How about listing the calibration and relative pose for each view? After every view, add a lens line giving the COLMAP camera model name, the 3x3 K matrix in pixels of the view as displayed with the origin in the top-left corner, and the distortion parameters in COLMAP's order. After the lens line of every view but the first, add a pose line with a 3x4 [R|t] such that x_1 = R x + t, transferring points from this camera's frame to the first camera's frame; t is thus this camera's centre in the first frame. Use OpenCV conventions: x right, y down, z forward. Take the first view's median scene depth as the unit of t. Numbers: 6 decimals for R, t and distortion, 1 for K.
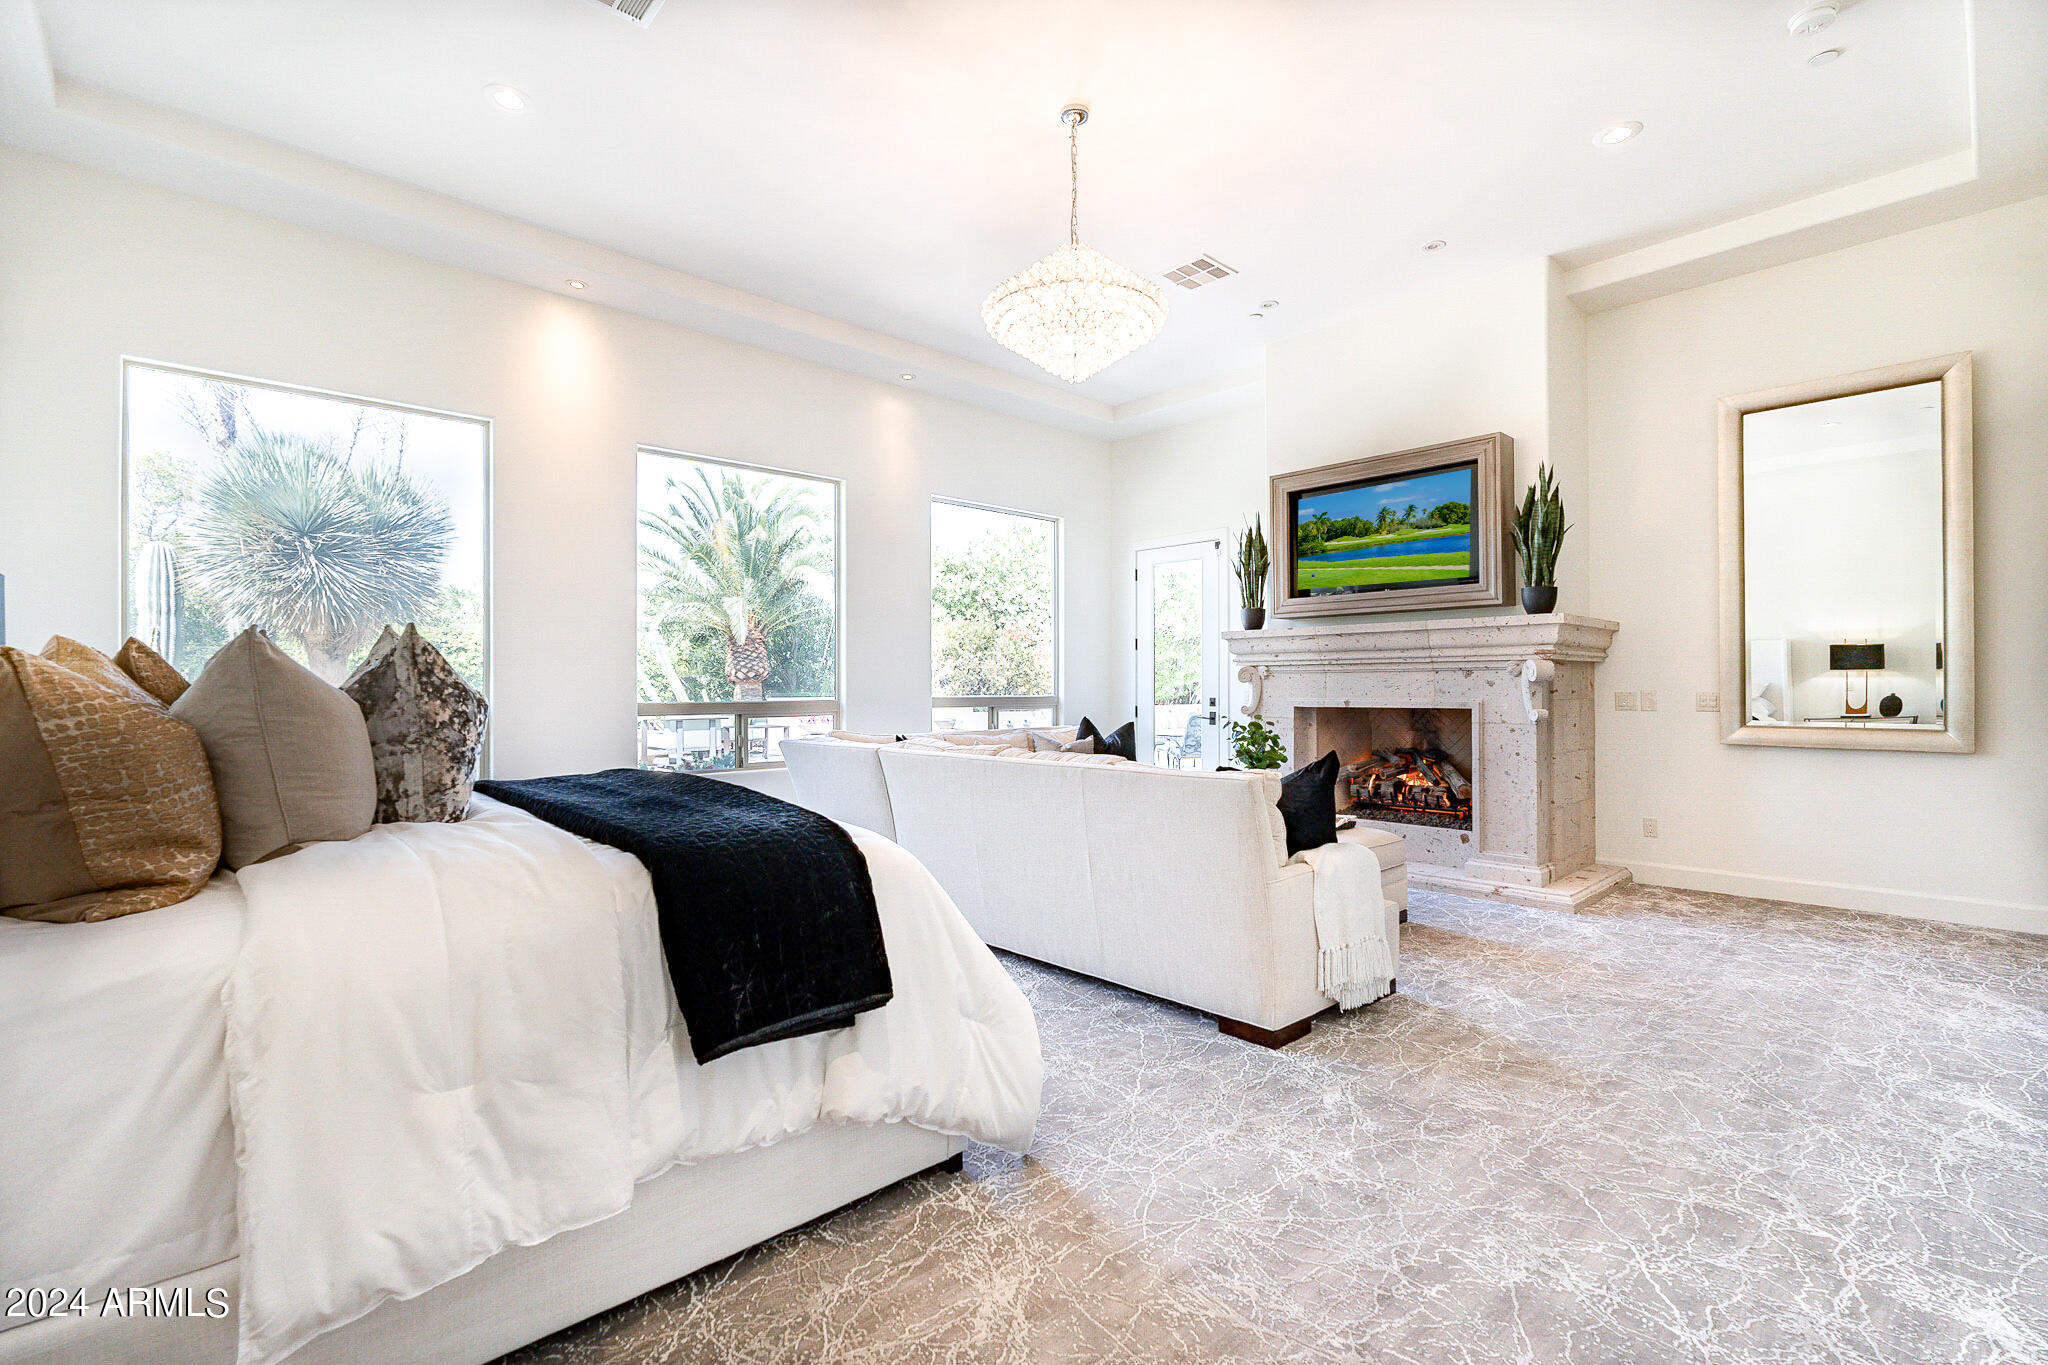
lens RADIAL K [[893.8, 0, 1019.7], [0, 893.8, 677.5], [0, 0, 1]] dist [-0.000833, -0.000189]
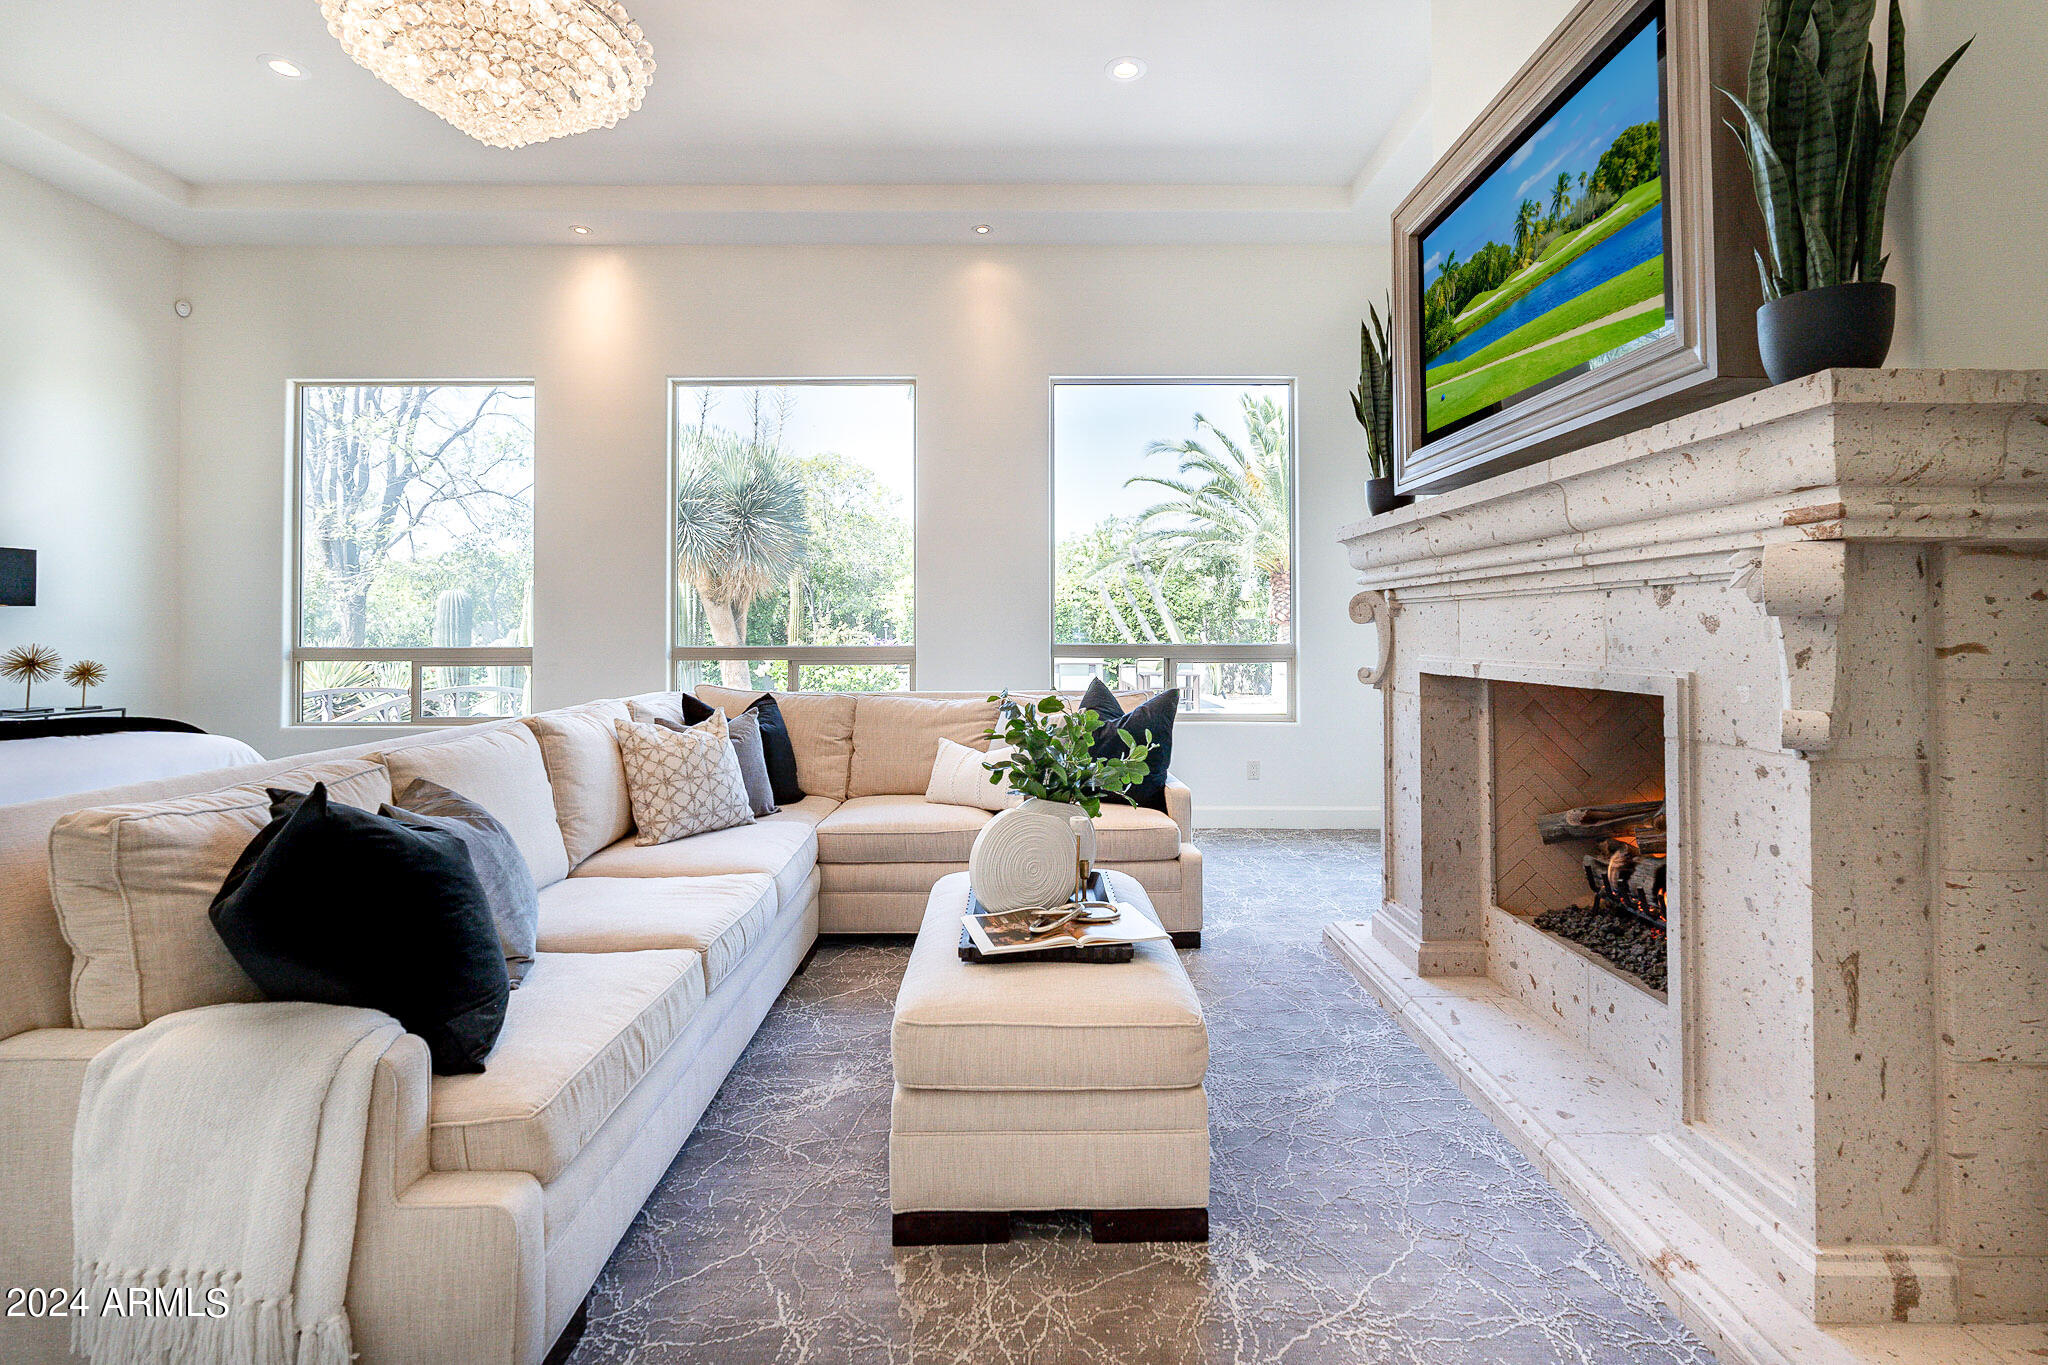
lens RADIAL K [[923.7, 0, 1027.0], [0, 923.7, 612.8], [0, 0, 1]] dist [-0.001225, 0.000250]
pose [[0.737948, -0.011249, -0.674764, 0.532763], [0.006756, 0.999934, -0.009281, 0.003933], [0.674824, 0.002290, 0.737975, 0.536430]]
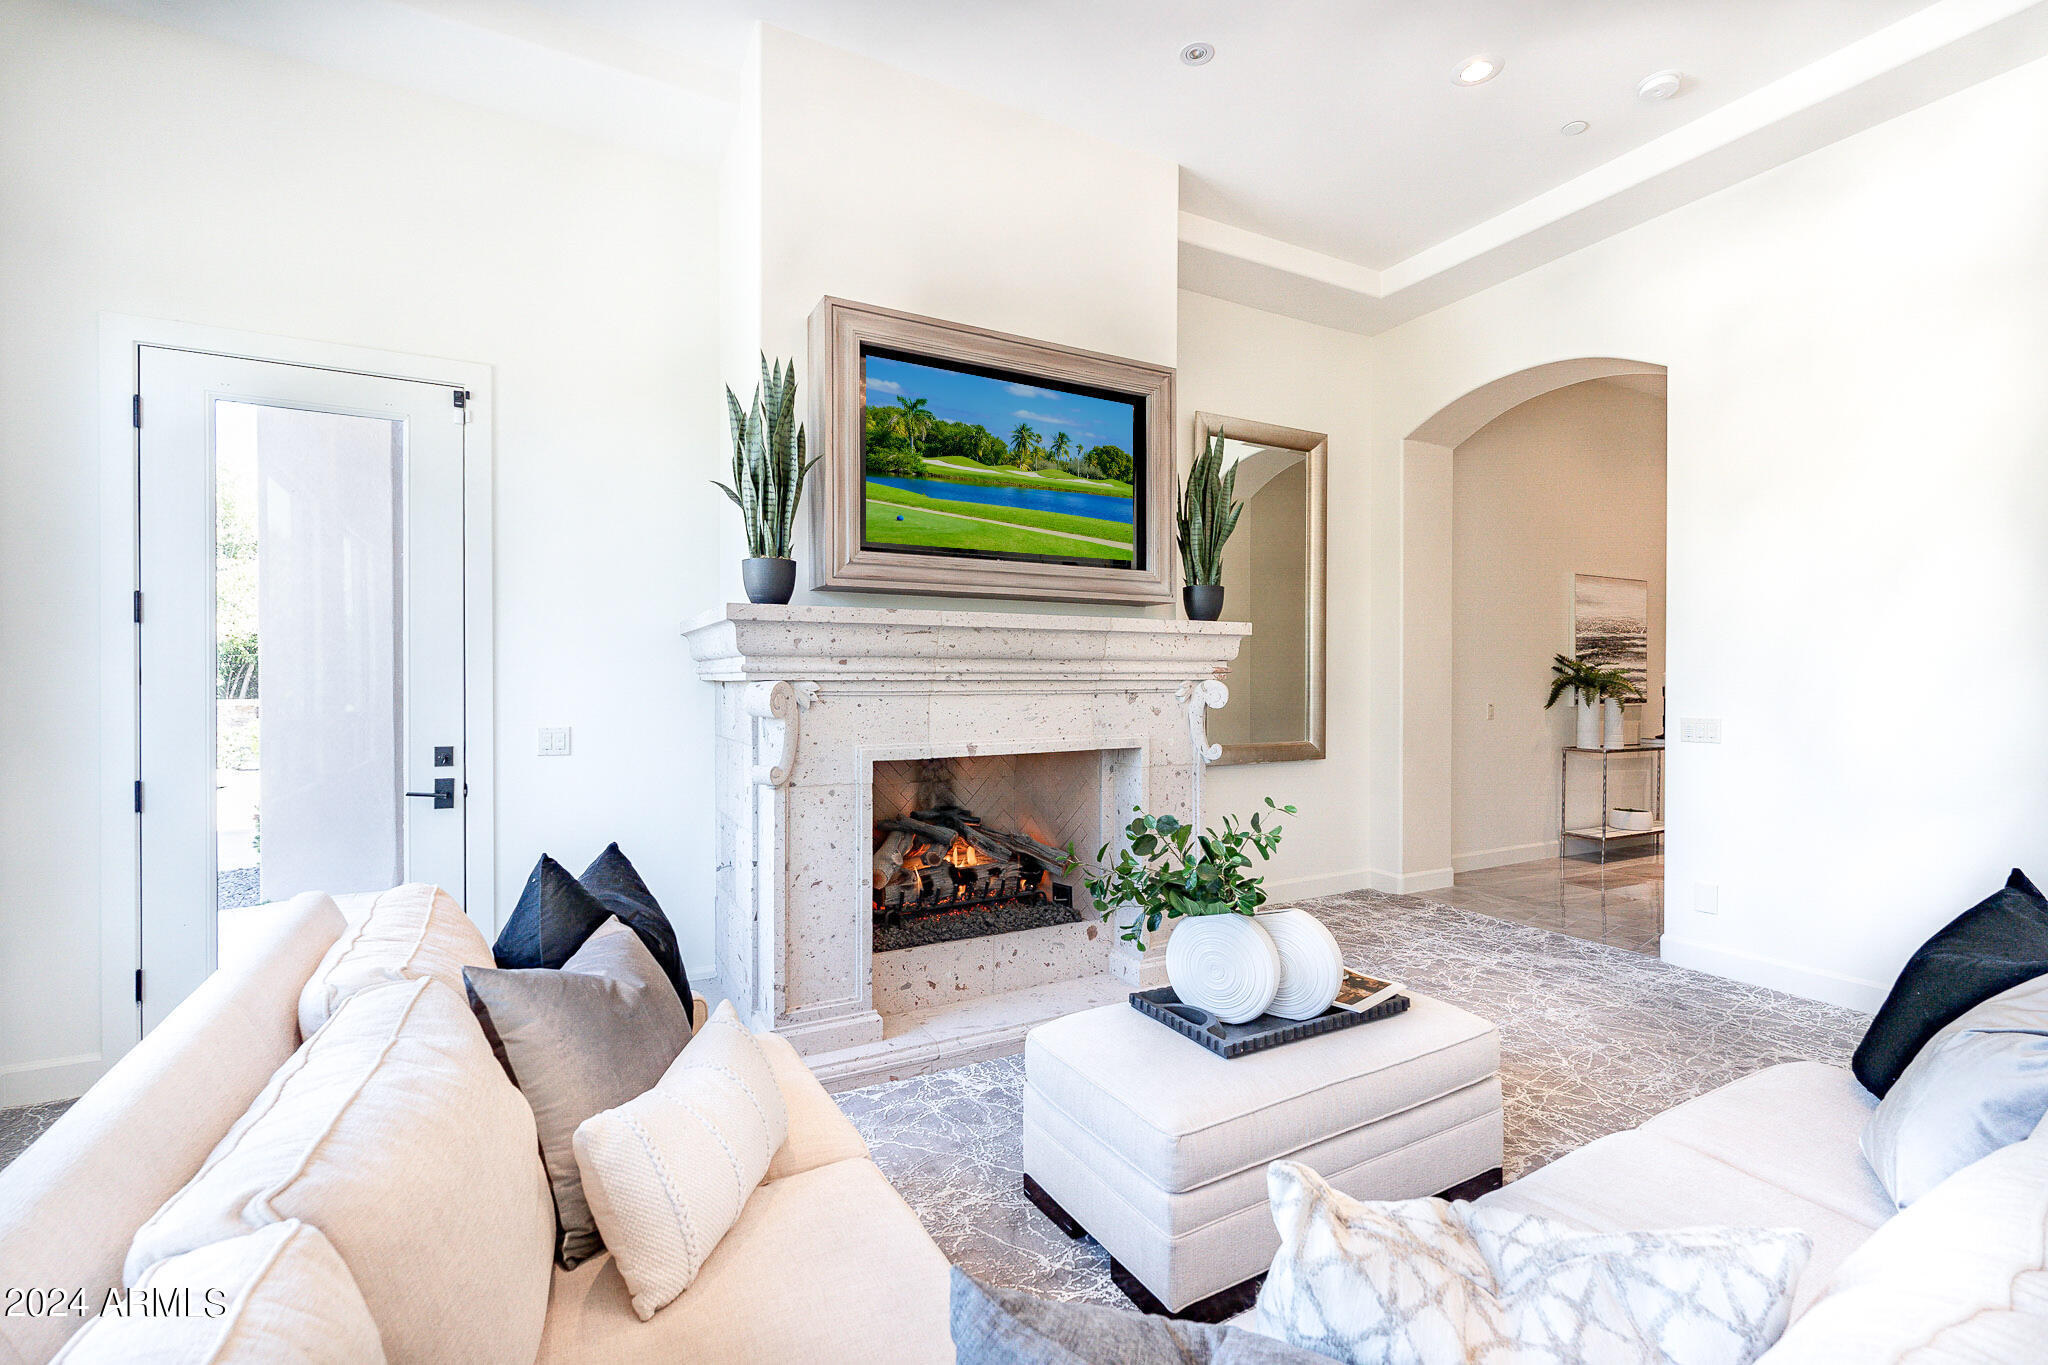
lens RADIAL K [[929.5, 0, 1024.0], [0, 929.5, 682.5], [0, 0, 1]] dist [0.000025, 0.000048]
pose [[0.241047, -0.005058, 0.970500, -0.211684], [-0.010774, 0.999911, 0.007888, -0.019902], [-0.970454, -0.012357, 0.240971, 0.861183]]
